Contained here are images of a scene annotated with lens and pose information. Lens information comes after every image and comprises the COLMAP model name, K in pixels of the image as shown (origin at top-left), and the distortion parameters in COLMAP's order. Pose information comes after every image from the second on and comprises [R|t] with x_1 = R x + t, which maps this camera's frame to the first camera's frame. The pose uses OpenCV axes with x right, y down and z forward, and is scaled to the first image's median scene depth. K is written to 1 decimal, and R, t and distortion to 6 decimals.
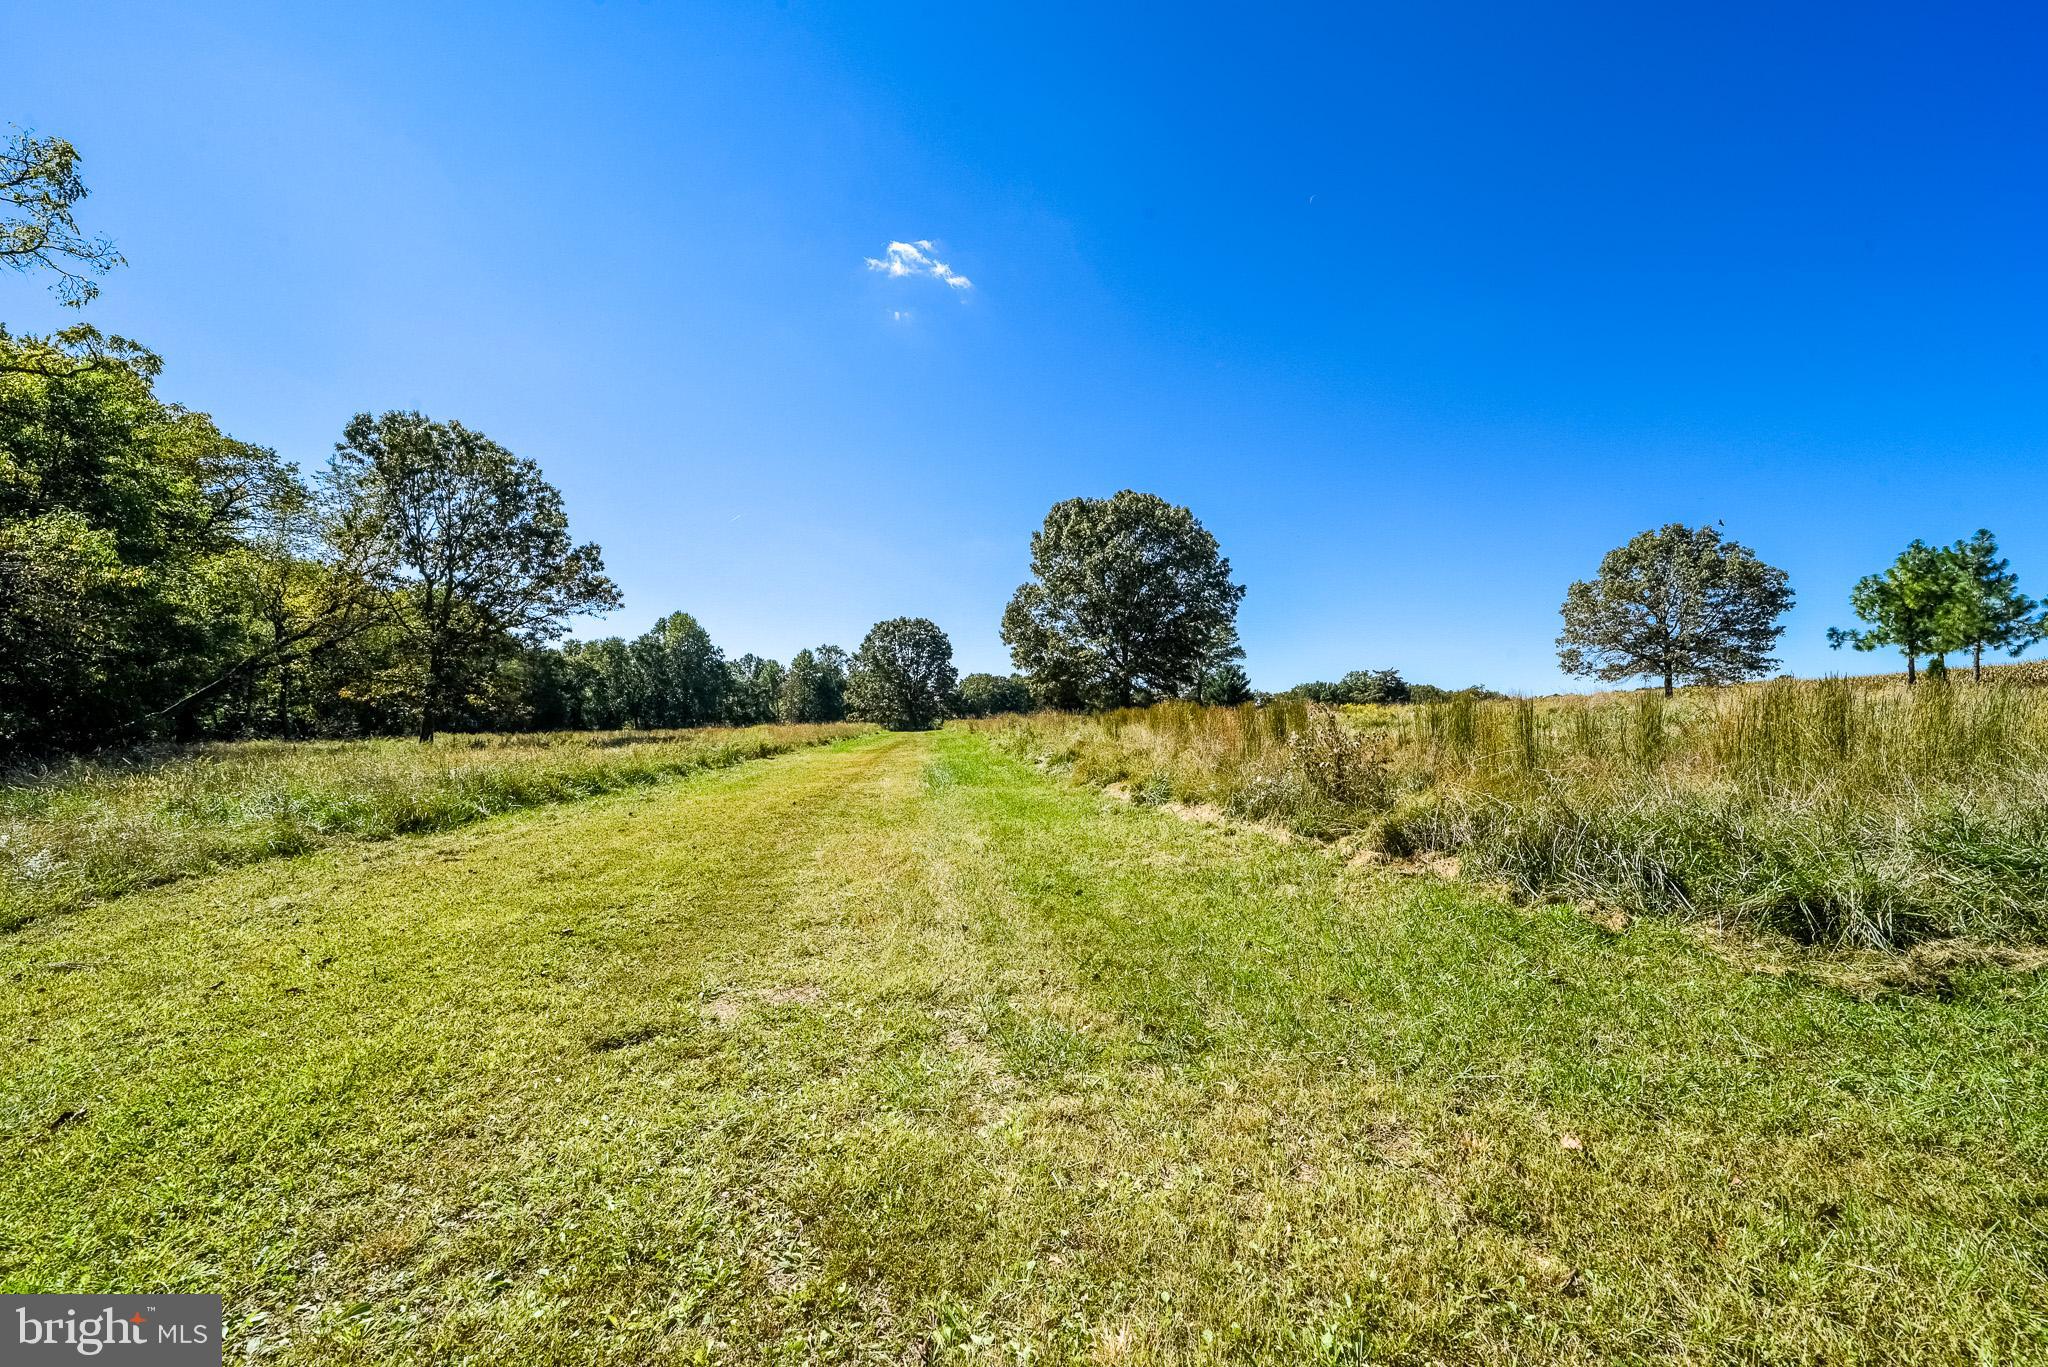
lens RADIAL K [[795.0, 0, 1026.7], [0, 795.0, 701.2], [0, 0, 1]] dist [-0.029298, 0.009114]
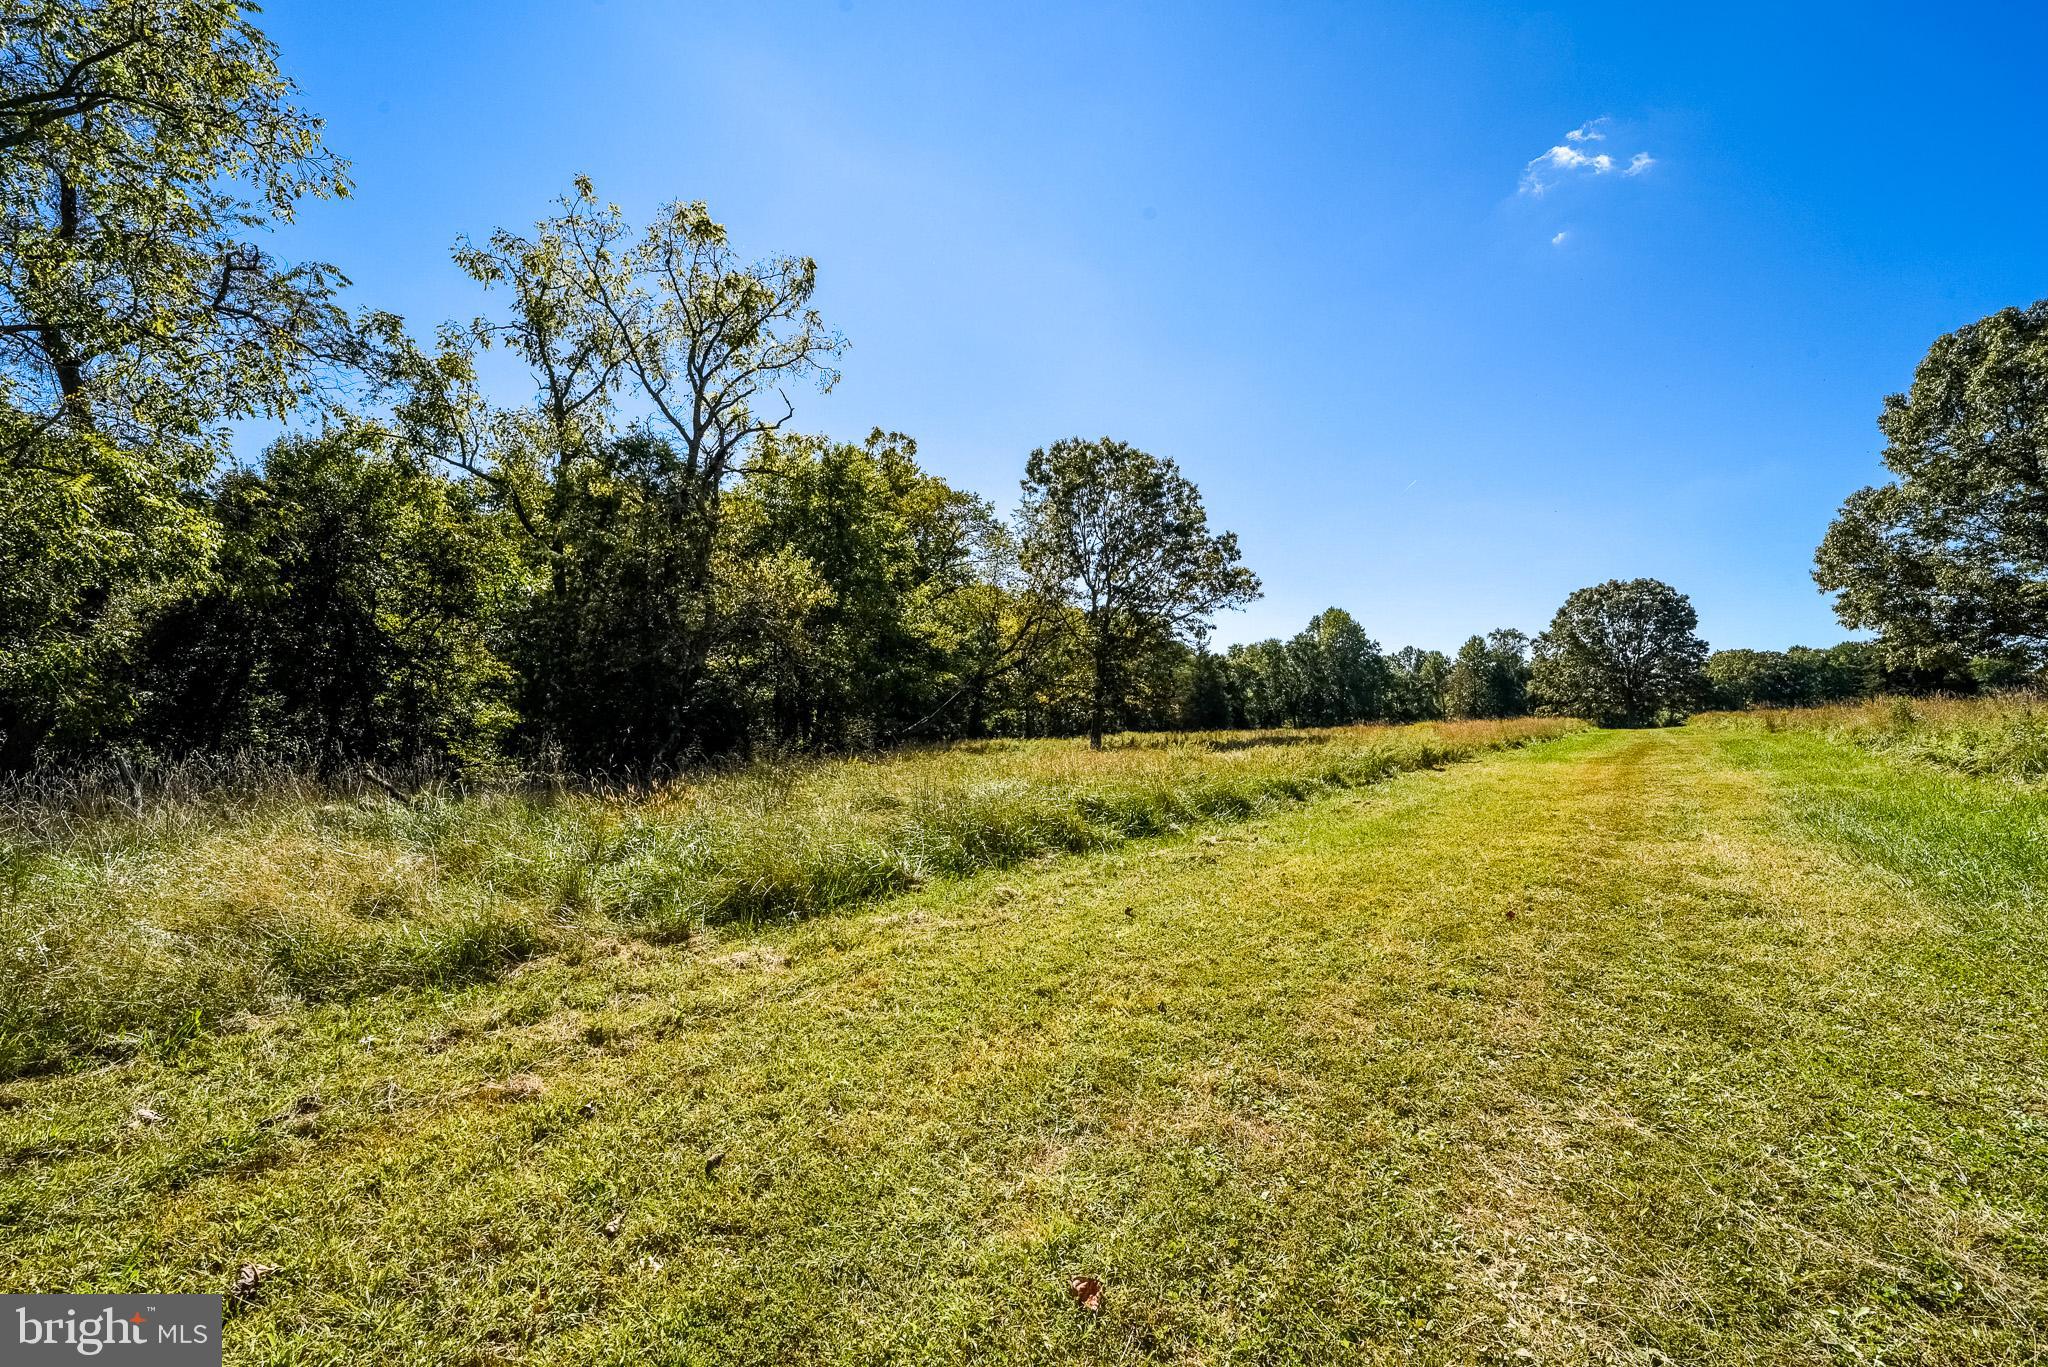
lens RADIAL K [[795.0, 0, 1026.7], [0, 795.0, 701.2], [0, 0, 1]] dist [-0.029298, 0.009114]
pose [[0.703634, -0.027287, -0.710038, -0.040037], [0.029133, 0.999530, -0.009541, 0.003981], [0.709965, -0.013972, 0.704099, 0.121474]]
